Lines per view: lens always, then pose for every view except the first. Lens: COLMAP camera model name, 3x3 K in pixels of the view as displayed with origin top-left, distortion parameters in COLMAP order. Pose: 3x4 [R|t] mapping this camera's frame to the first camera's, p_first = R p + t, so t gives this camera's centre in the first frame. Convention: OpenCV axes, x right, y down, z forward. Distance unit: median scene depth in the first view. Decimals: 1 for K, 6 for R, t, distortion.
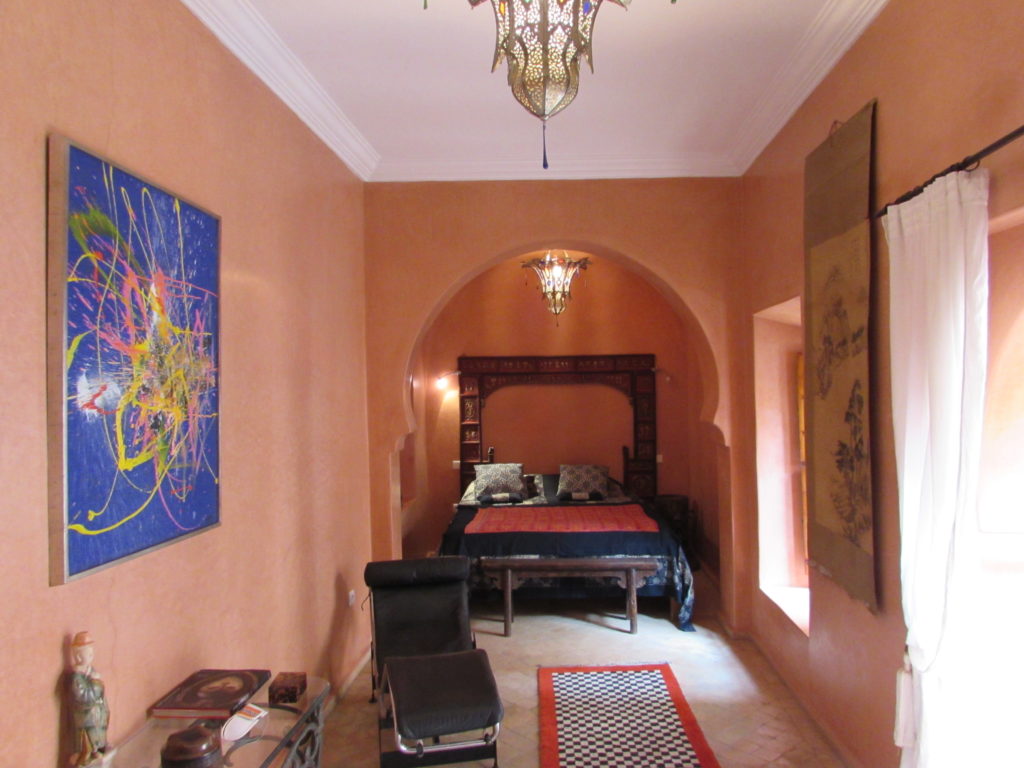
lens RADIAL K [[720.4, 0, 512.7], [0, 720.4, 385.5], [0, 0, 1]] dist [-0.043554, 0.019723]
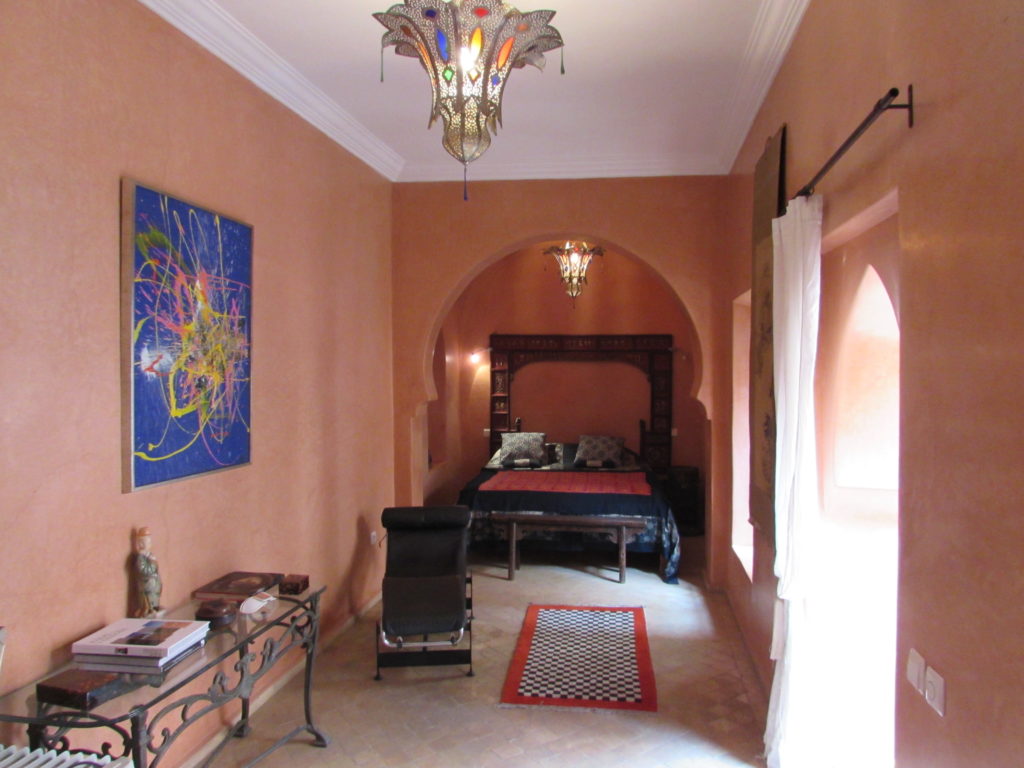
lens RADIAL K [[720.4, 0, 509.7], [0, 720.4, 385.7], [0, 0, 1]] dist [-0.043554, 0.019723]
pose [[0.994389, 0.021294, -0.103619, 0.111444], [-0.017814, 0.999249, 0.034399, -0.000365], [0.104274, -0.032360, 0.994022, -0.141888]]
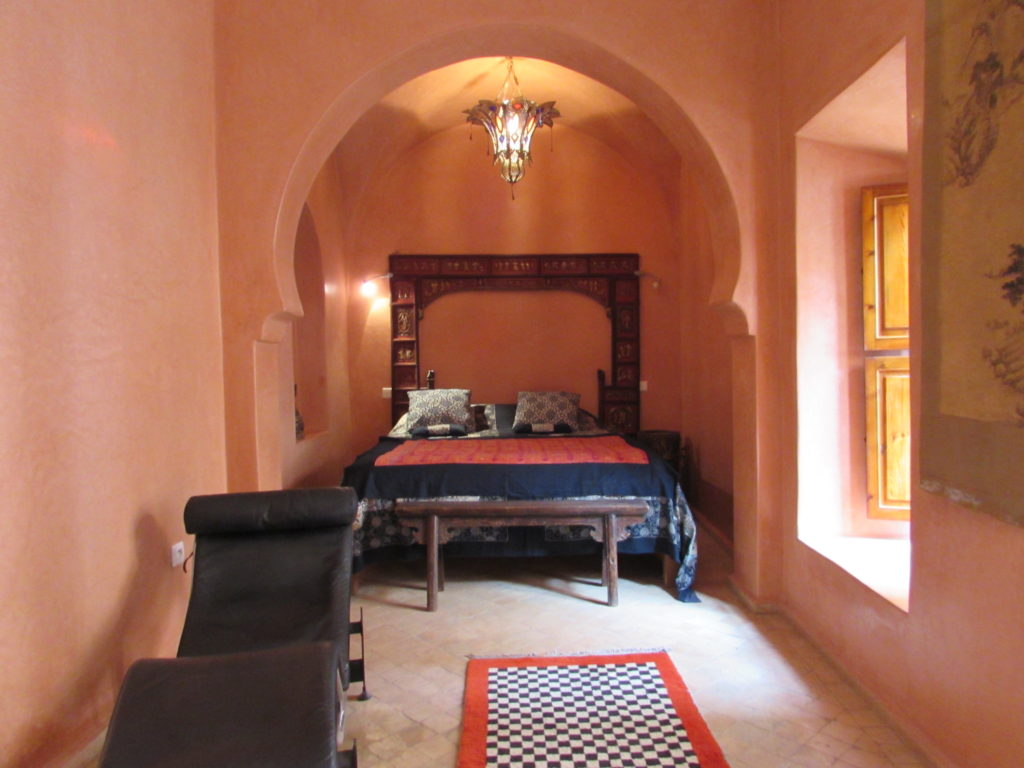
lens RADIAL K [[720.4, 0, 515.3], [0, 720.4, 385.7], [0, 0, 1]] dist [-0.043554, 0.019723]
pose [[0.999138, 0.004389, 0.041289, 0.047614], [-0.006082, 0.999143, 0.040950, 0.111983], [-0.041074, -0.041166, 0.998308, 0.339287]]
